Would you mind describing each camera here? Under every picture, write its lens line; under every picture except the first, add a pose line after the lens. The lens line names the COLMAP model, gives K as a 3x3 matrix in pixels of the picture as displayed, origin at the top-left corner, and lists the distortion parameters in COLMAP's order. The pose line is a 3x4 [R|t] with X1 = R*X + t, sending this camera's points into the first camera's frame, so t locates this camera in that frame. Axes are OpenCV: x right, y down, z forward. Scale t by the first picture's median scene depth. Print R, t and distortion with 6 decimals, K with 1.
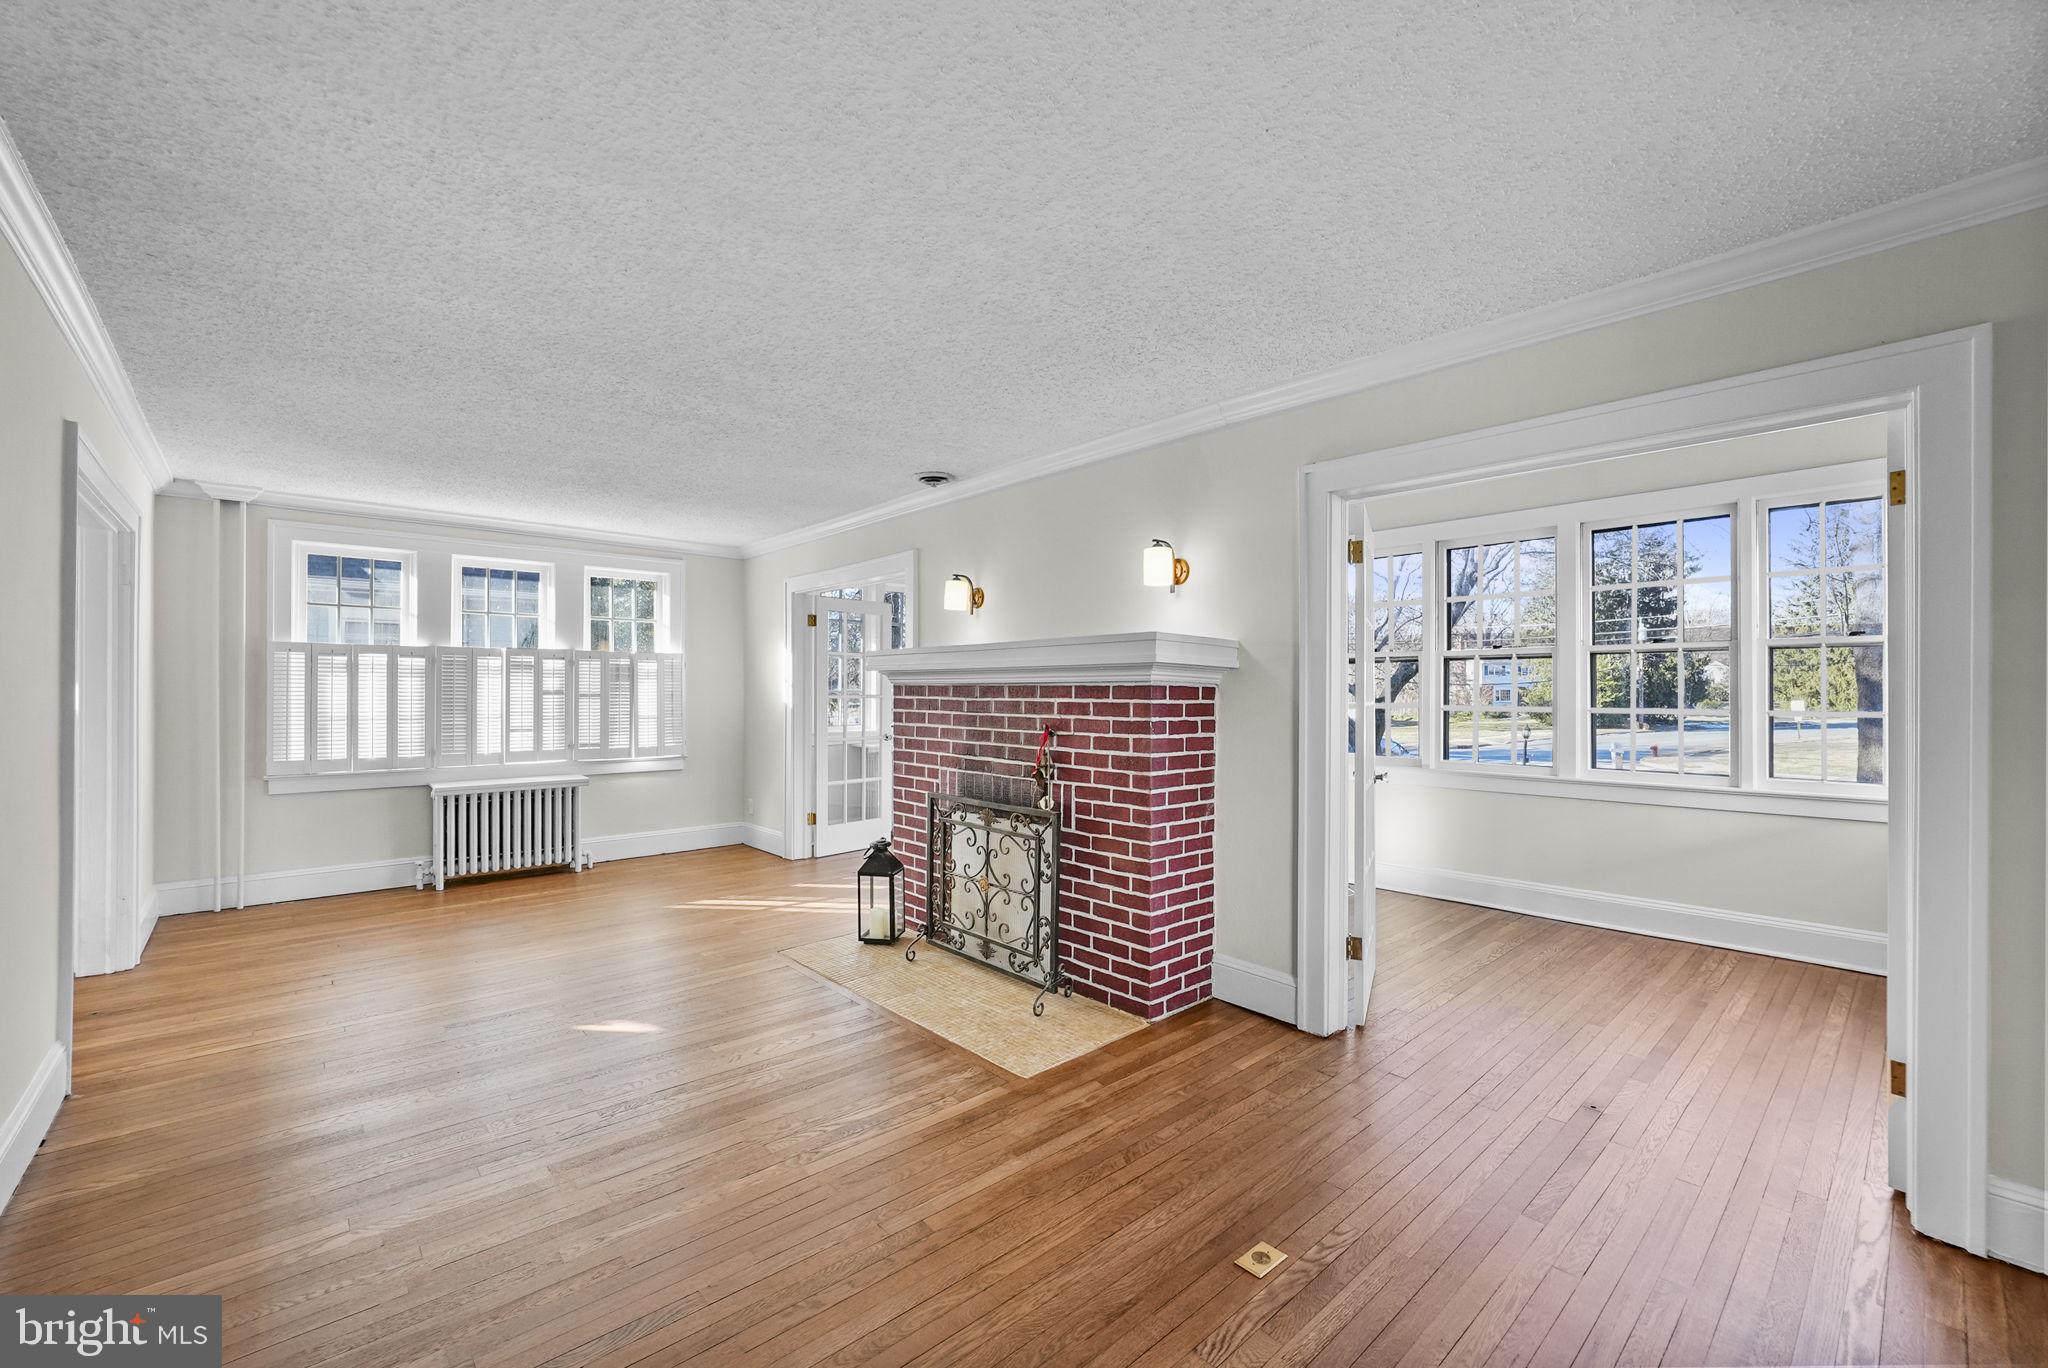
lens RADIAL K [[822.0, 0, 987.0], [0, 822.0, 688.5], [0, 0, 1]] dist [0.000102, 0.000004]
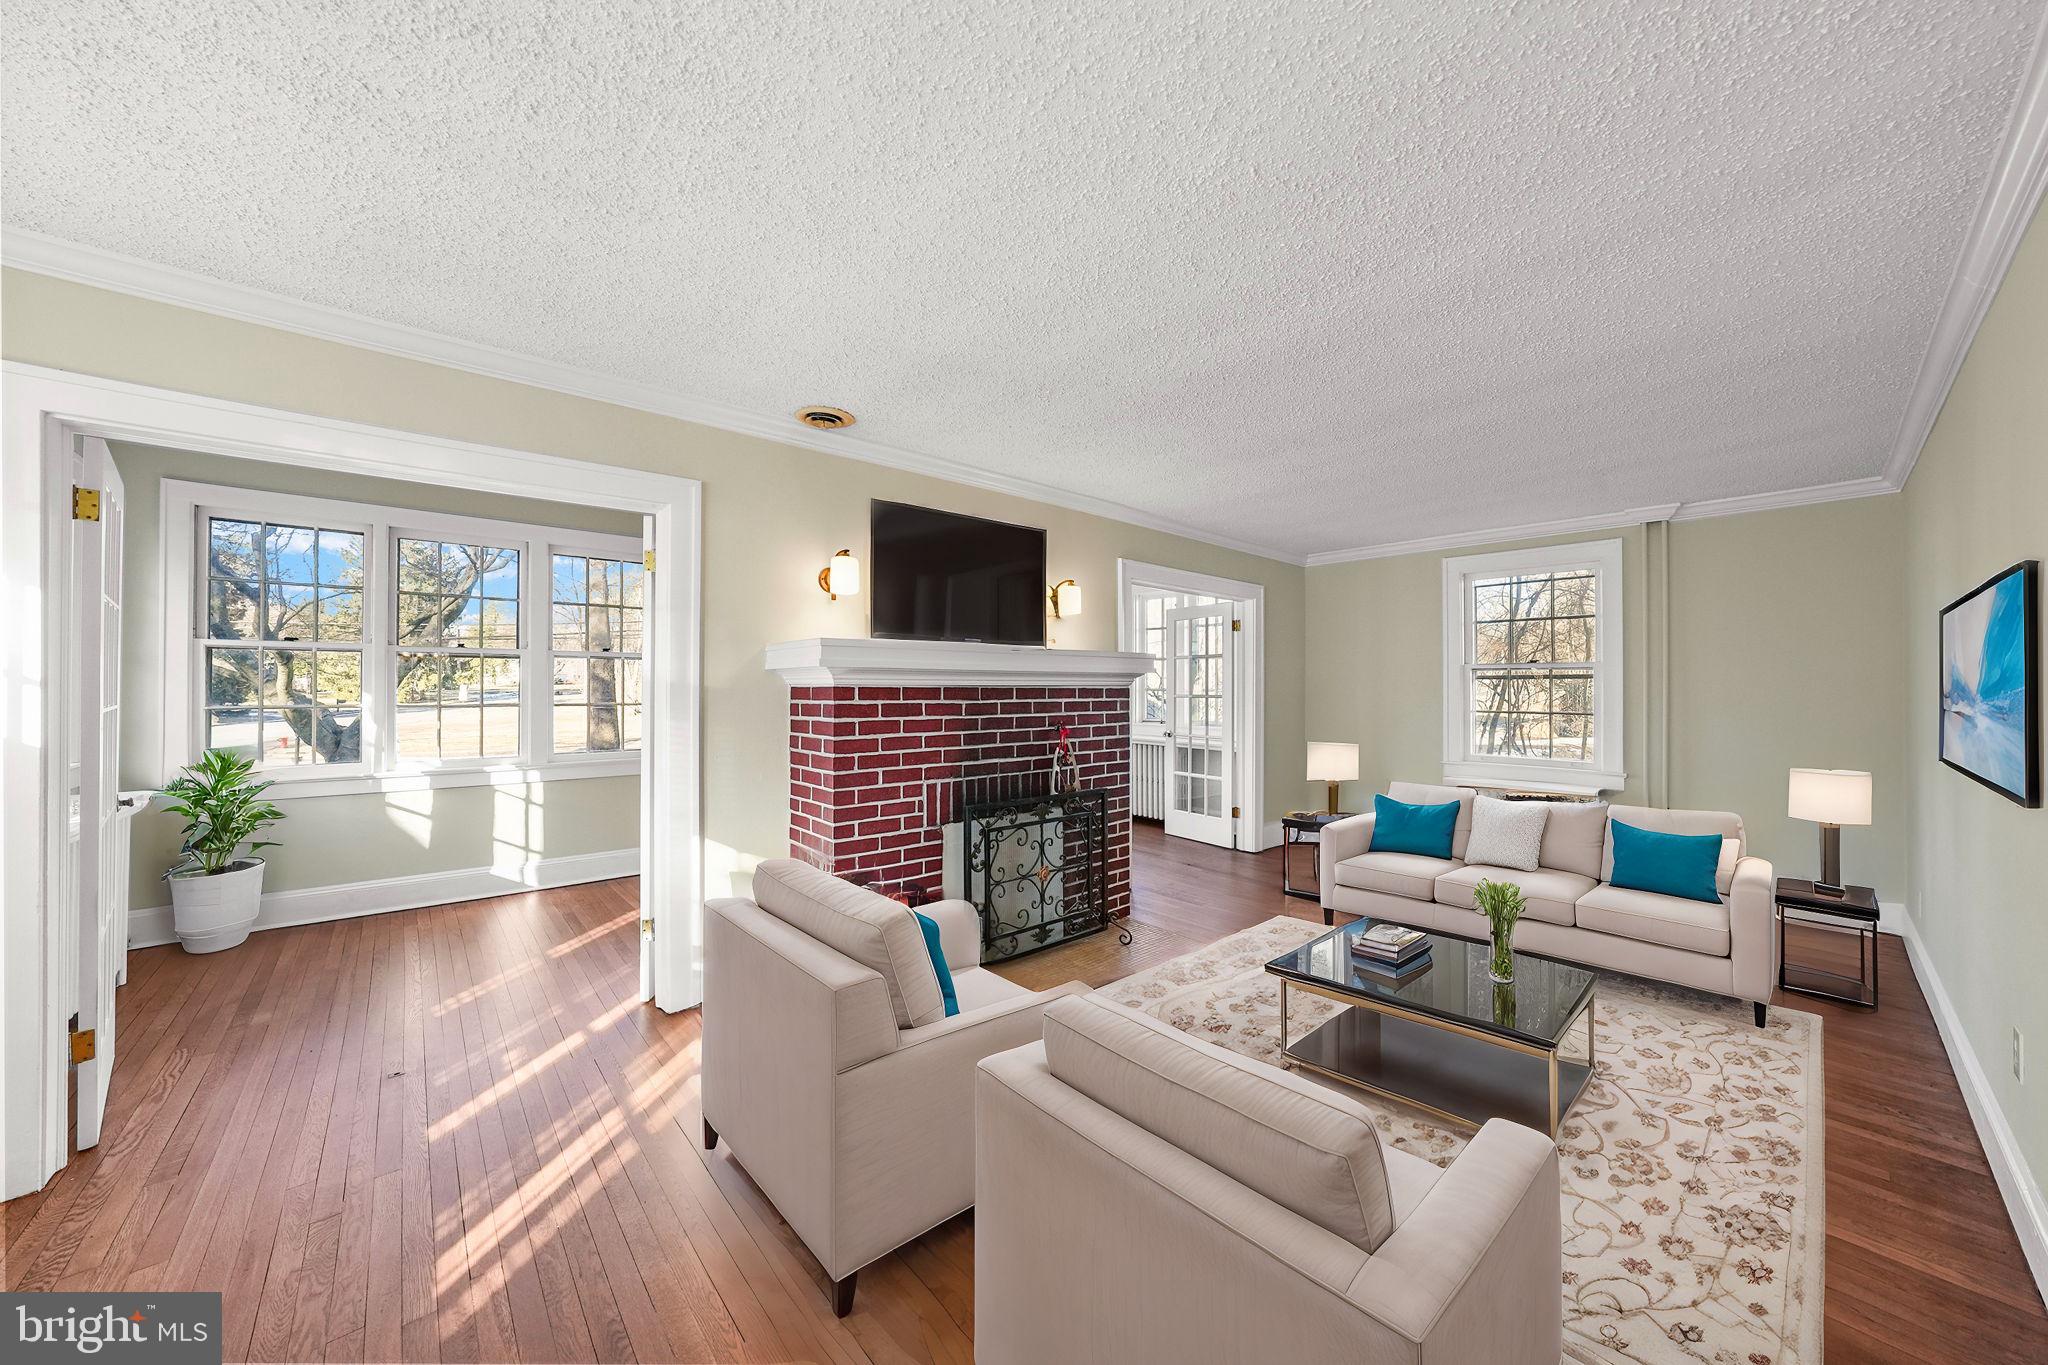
lens RADIAL K [[706.0, 0, 1017.2], [0, 706.0, 685.0], [0, 0, 1]] dist [-0.000990, 0.000093]
pose [[-0.007858, 0.004976, 0.999957, -0.921411], [-0.002232, 0.999985, -0.004993, -0.003054], [-0.999967, -0.002271, -0.007847, 1.039914]]
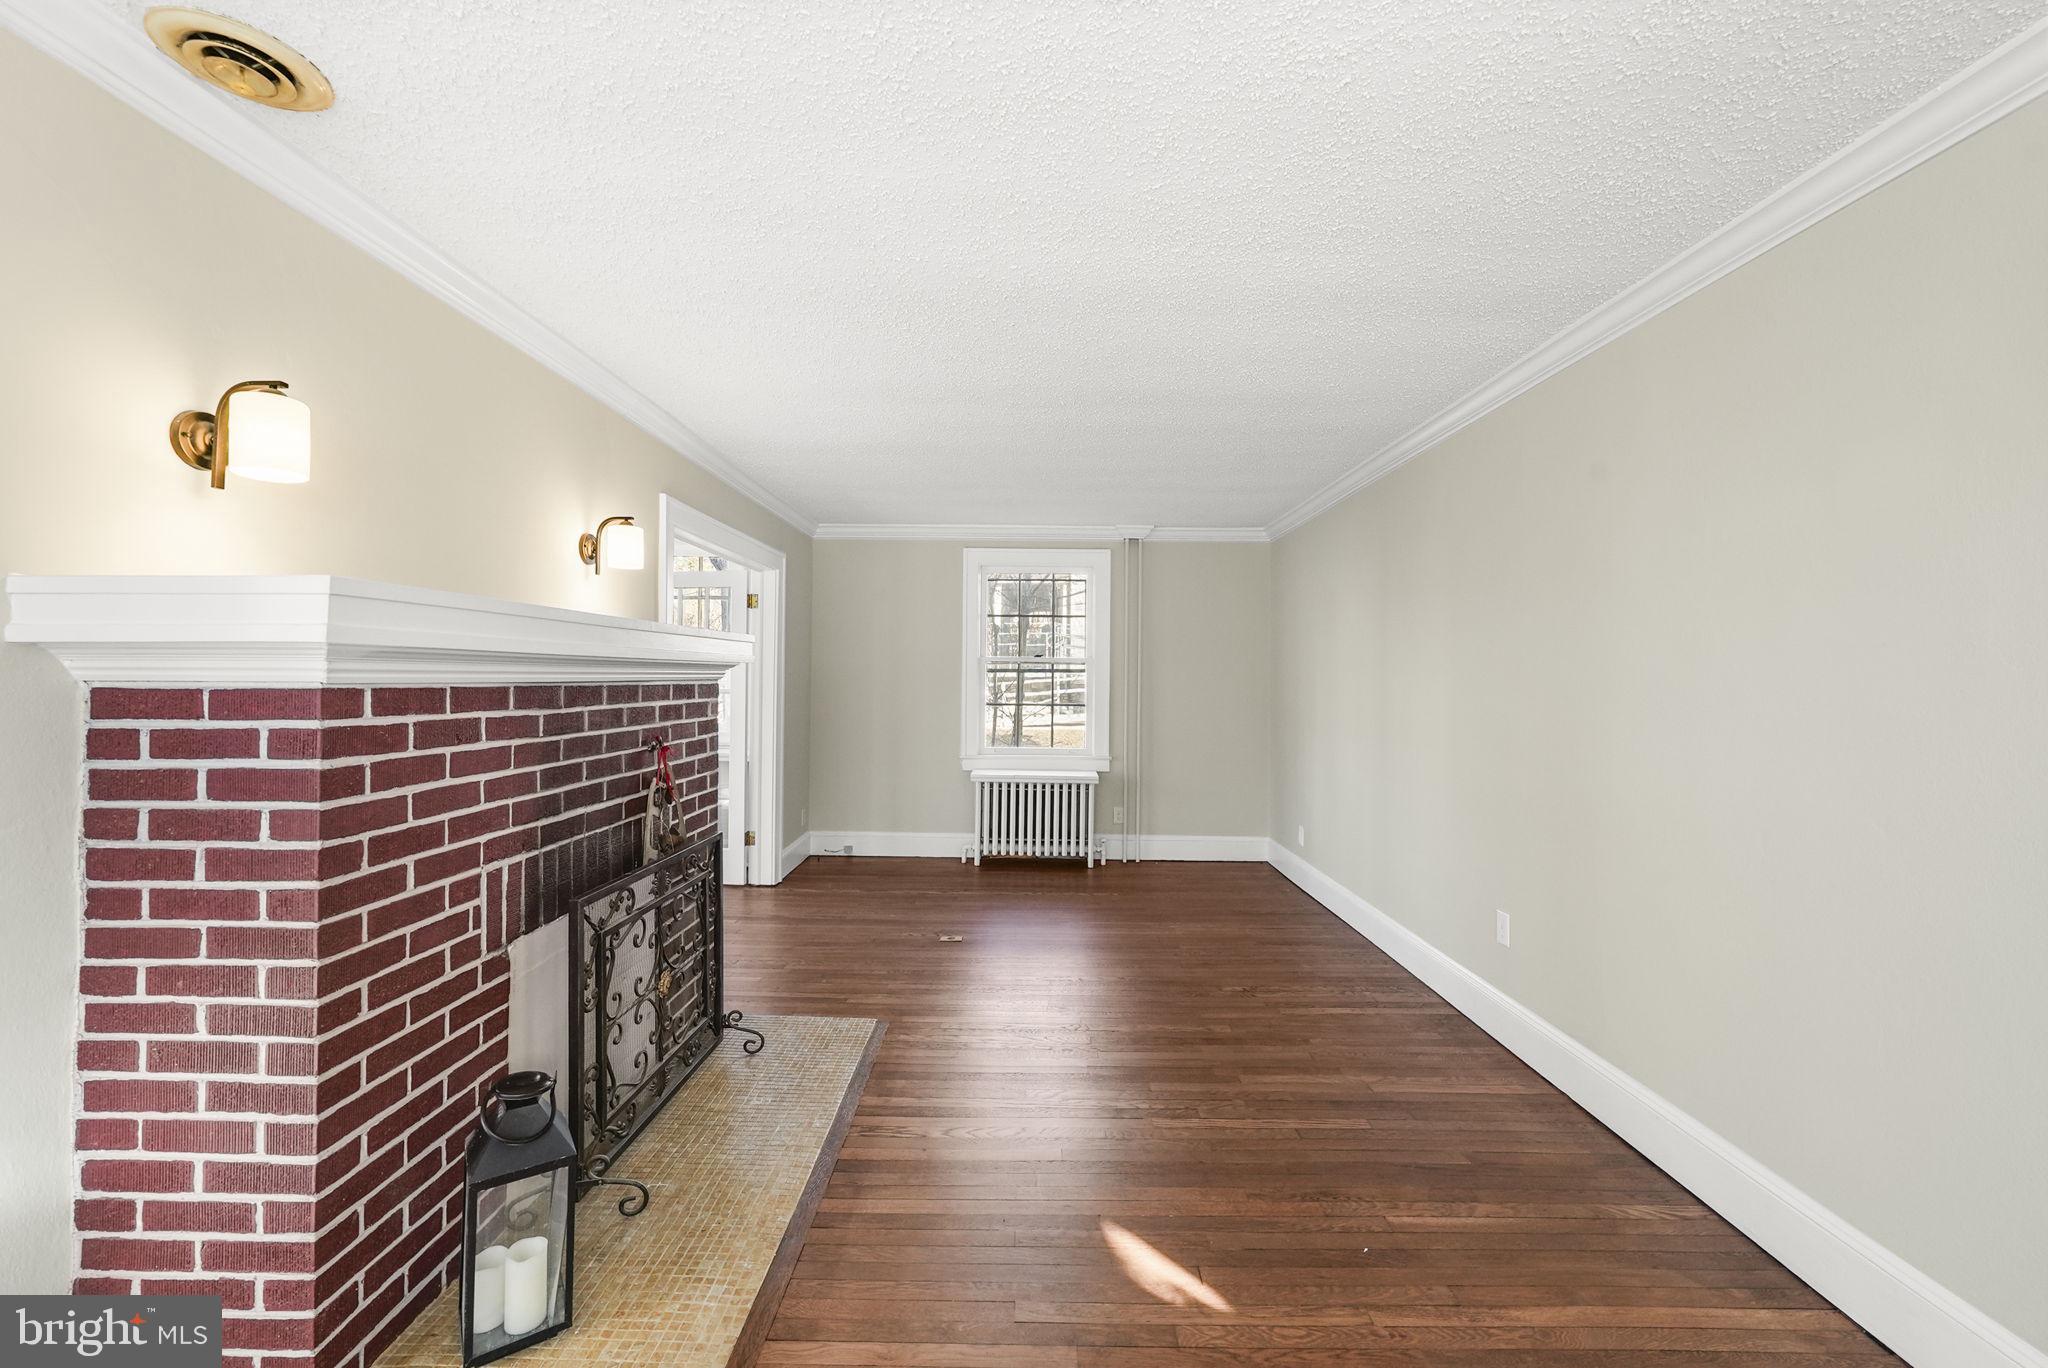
lens RADIAL K [[822.0, 0, 1007.0], [0, 822.0, 676.8], [0, 0, 1]] dist [0.000102, 0.000004]
pose [[-0.742628, -0.001539, 0.669702, -0.655154], [-0.004193, 0.999988, -0.002351, -0.010671], [-0.669690, -0.004554, -0.742626, 1.308654]]
